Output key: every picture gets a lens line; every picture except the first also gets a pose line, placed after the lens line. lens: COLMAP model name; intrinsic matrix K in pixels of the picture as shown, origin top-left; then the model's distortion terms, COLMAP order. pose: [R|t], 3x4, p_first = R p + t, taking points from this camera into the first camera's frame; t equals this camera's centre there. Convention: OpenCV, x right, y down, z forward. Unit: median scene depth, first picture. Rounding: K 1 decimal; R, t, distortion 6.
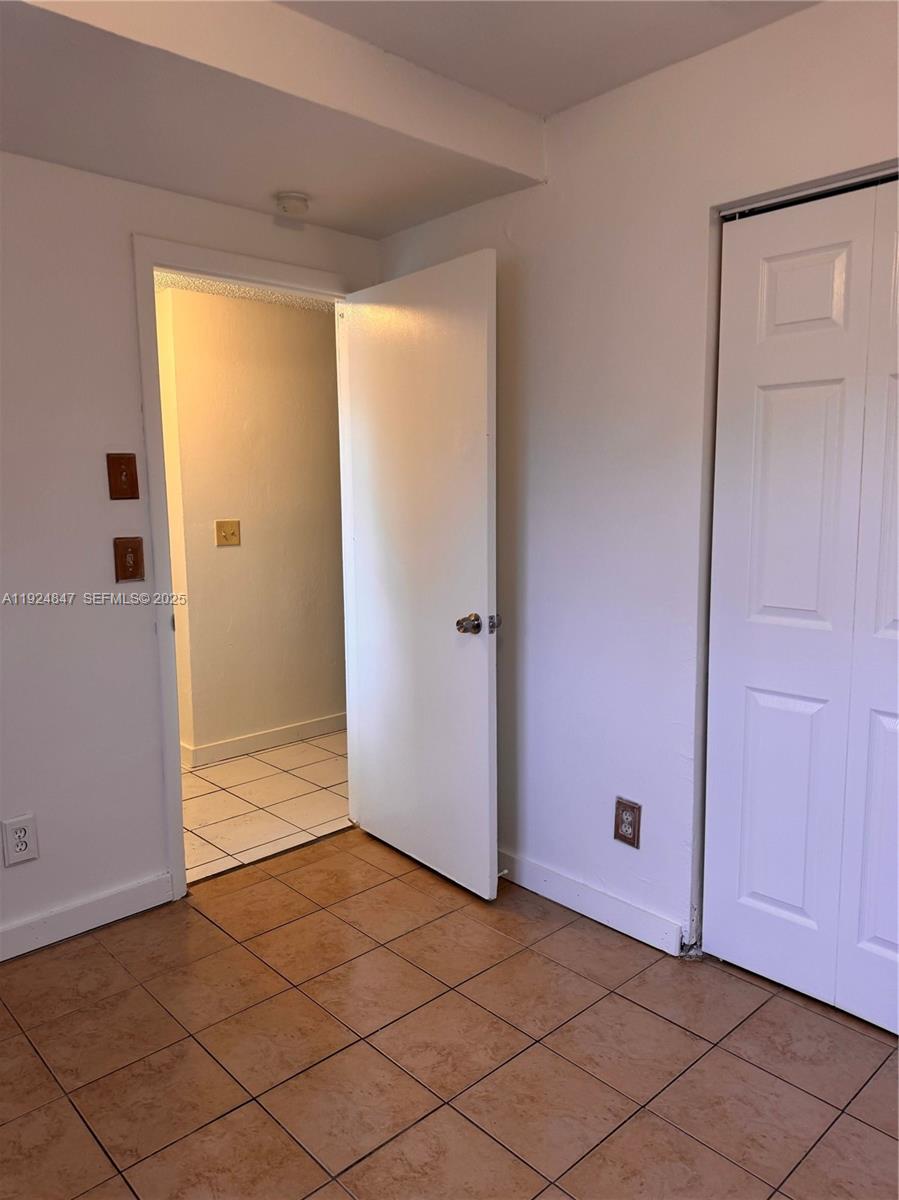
lens RADIAL K [[861.7, 0, 450.4], [0, 861.7, 595.4], [0, 0, 1]] dist [0.023465, -0.006526]
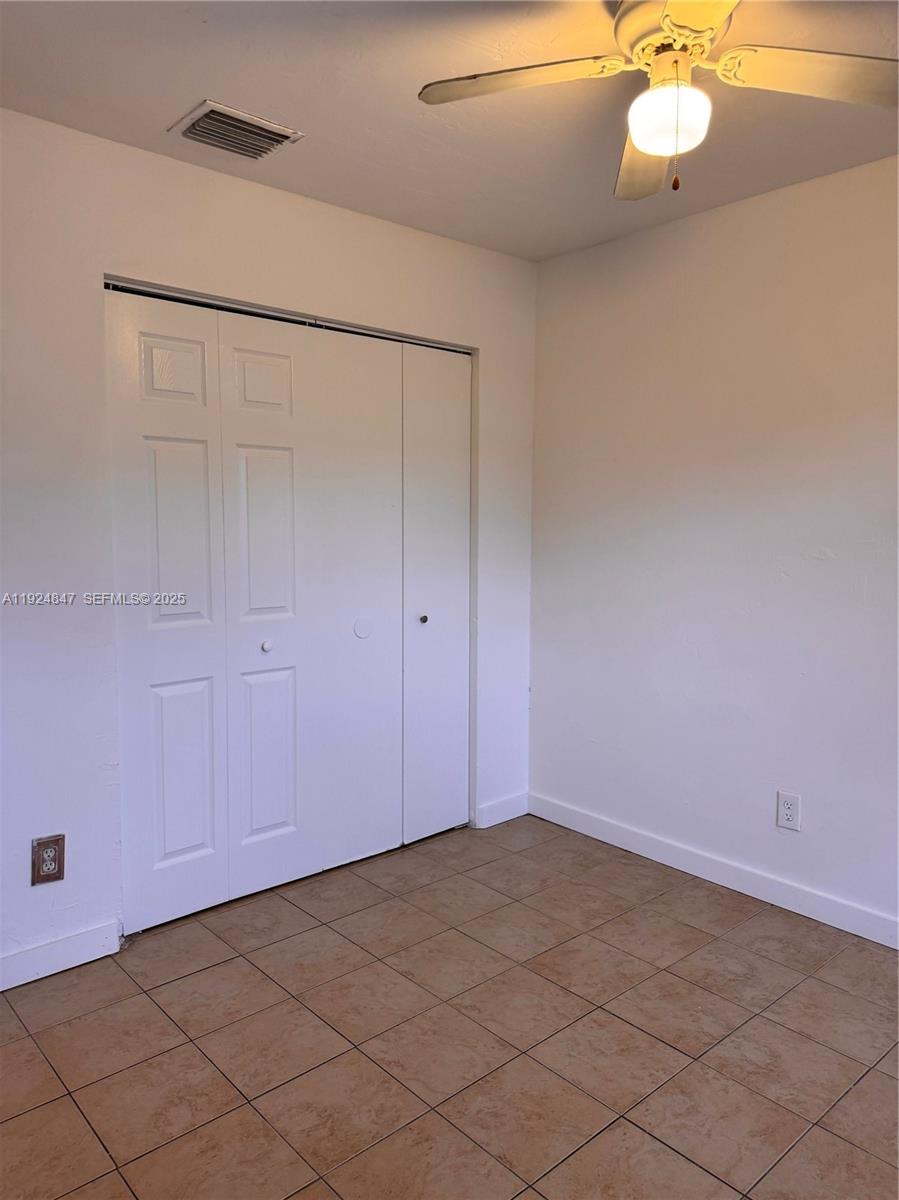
lens RADIAL K [[861.7, 0, 442.1], [0, 861.7, 603.1], [0, 0, 1]] dist [0.023465, -0.006526]
pose [[0.024408, -0.093757, 0.995296, -0.909673], [0.124910, 0.988076, 0.090014, -0.070351], [-0.991868, 0.122125, 0.035828, 0.604654]]
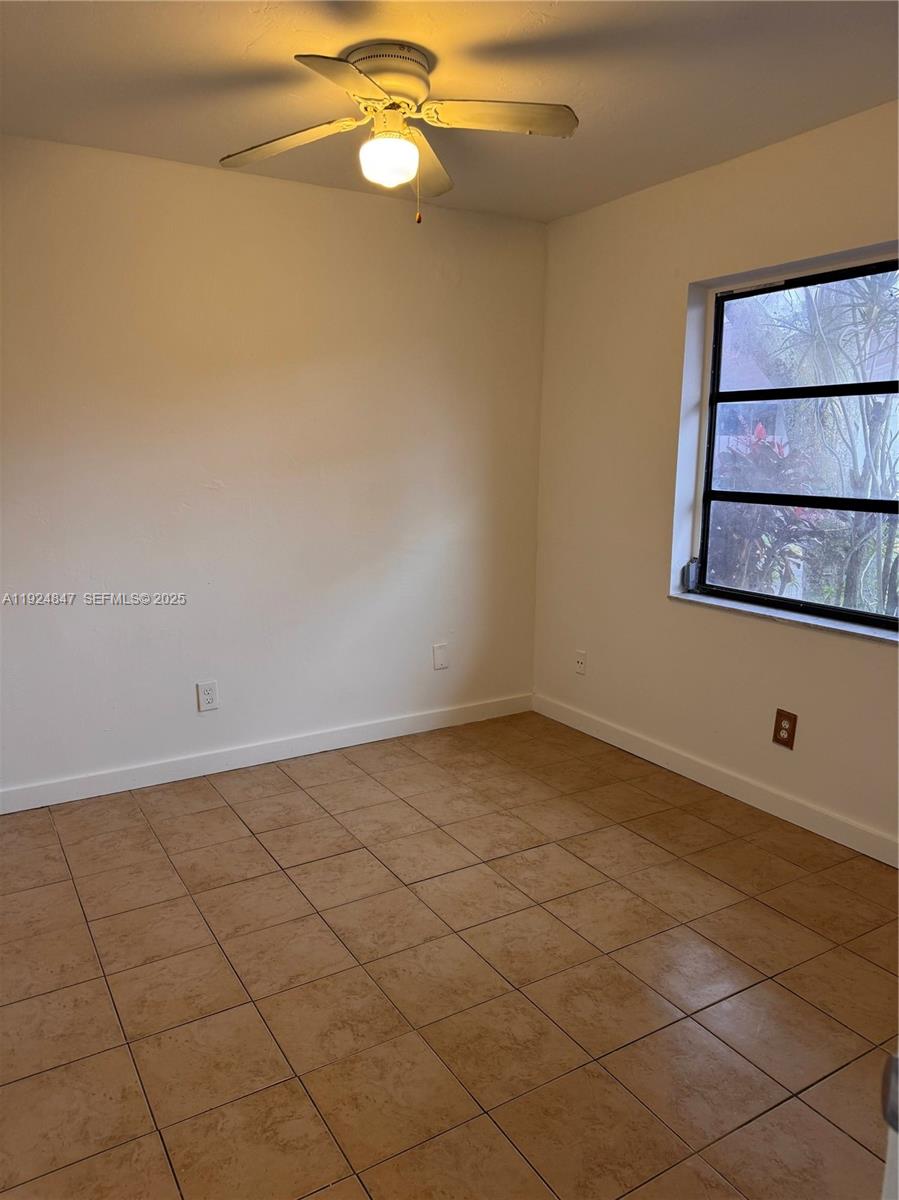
lens RADIAL K [[861.7, 0, 441.1], [0, 861.7, 600.1], [0, 0, 1]] dist [0.023465, -0.006526]
pose [[-0.977310, -0.021298, 0.210741, -0.340216], [0.043543, 0.953481, 0.298292, -0.219381], [-0.207290, 0.300701, -0.930919, 1.601486]]
